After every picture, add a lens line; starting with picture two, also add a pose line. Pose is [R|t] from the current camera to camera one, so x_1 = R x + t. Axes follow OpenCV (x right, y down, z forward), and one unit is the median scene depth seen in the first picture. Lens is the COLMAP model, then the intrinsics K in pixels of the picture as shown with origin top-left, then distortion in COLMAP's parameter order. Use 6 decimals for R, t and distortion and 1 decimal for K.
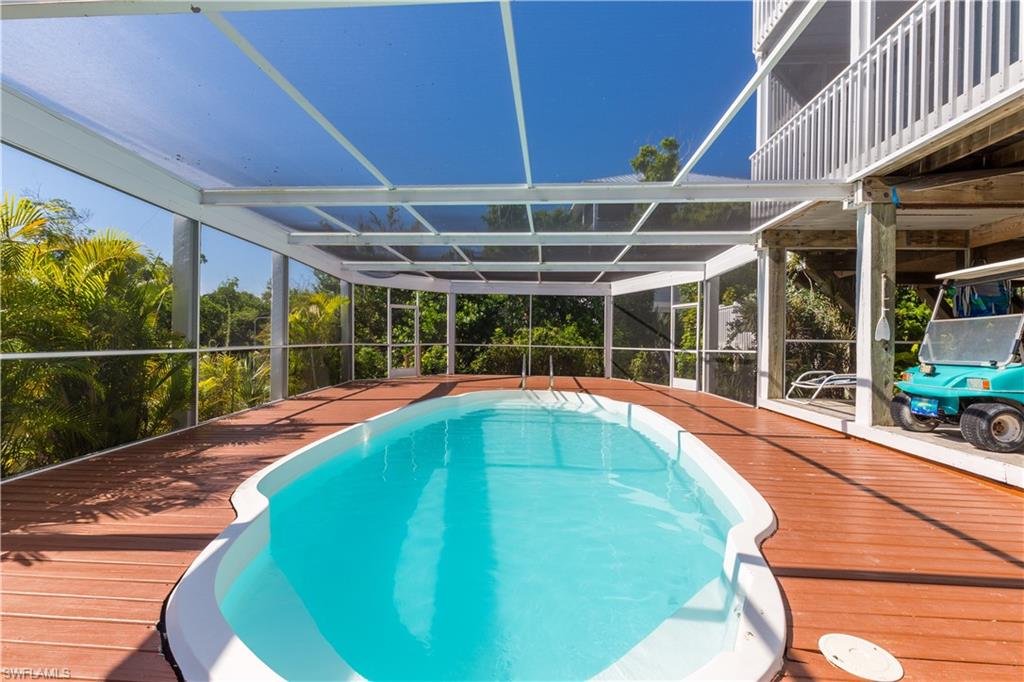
lens RADIAL K [[457.7, 0, 512.0], [0, 457.7, 341.0], [0, 0, 1]] dist [0.000180, 0.000003]
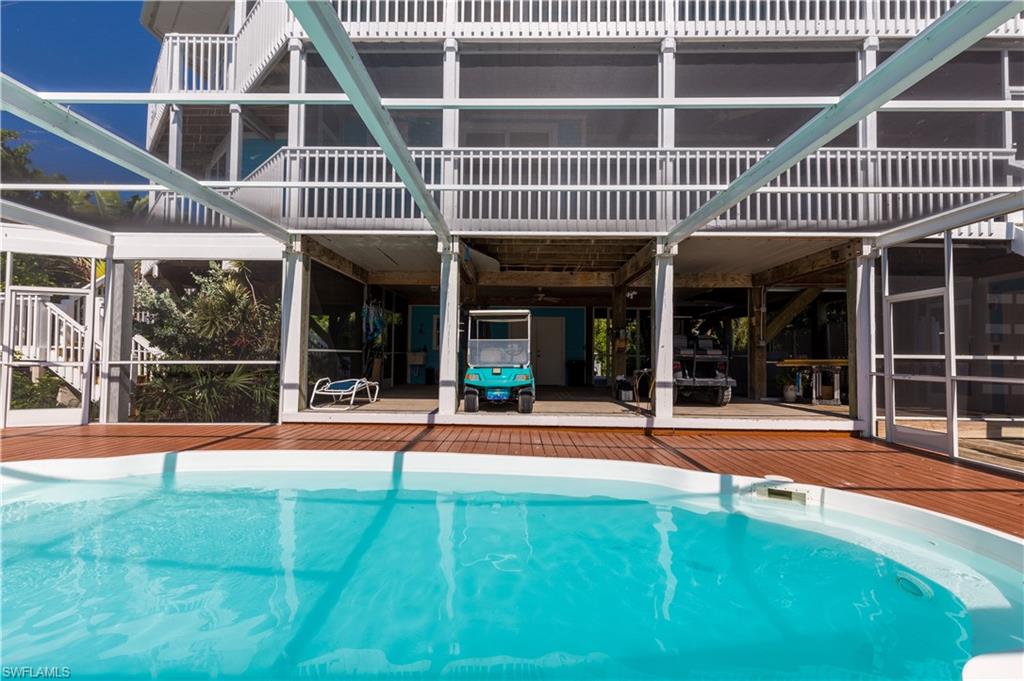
lens RADIAL K [[457.7, 0, 512.0], [0, 457.7, 340.5], [0, 0, 1]] dist [0.000180, 0.000003]
pose [[-0.061742, 0.010456, 0.998037, -0.591795], [-0.013593, 0.999844, -0.011316, -0.023234], [-0.998000, -0.014265, -0.061591, 0.871375]]
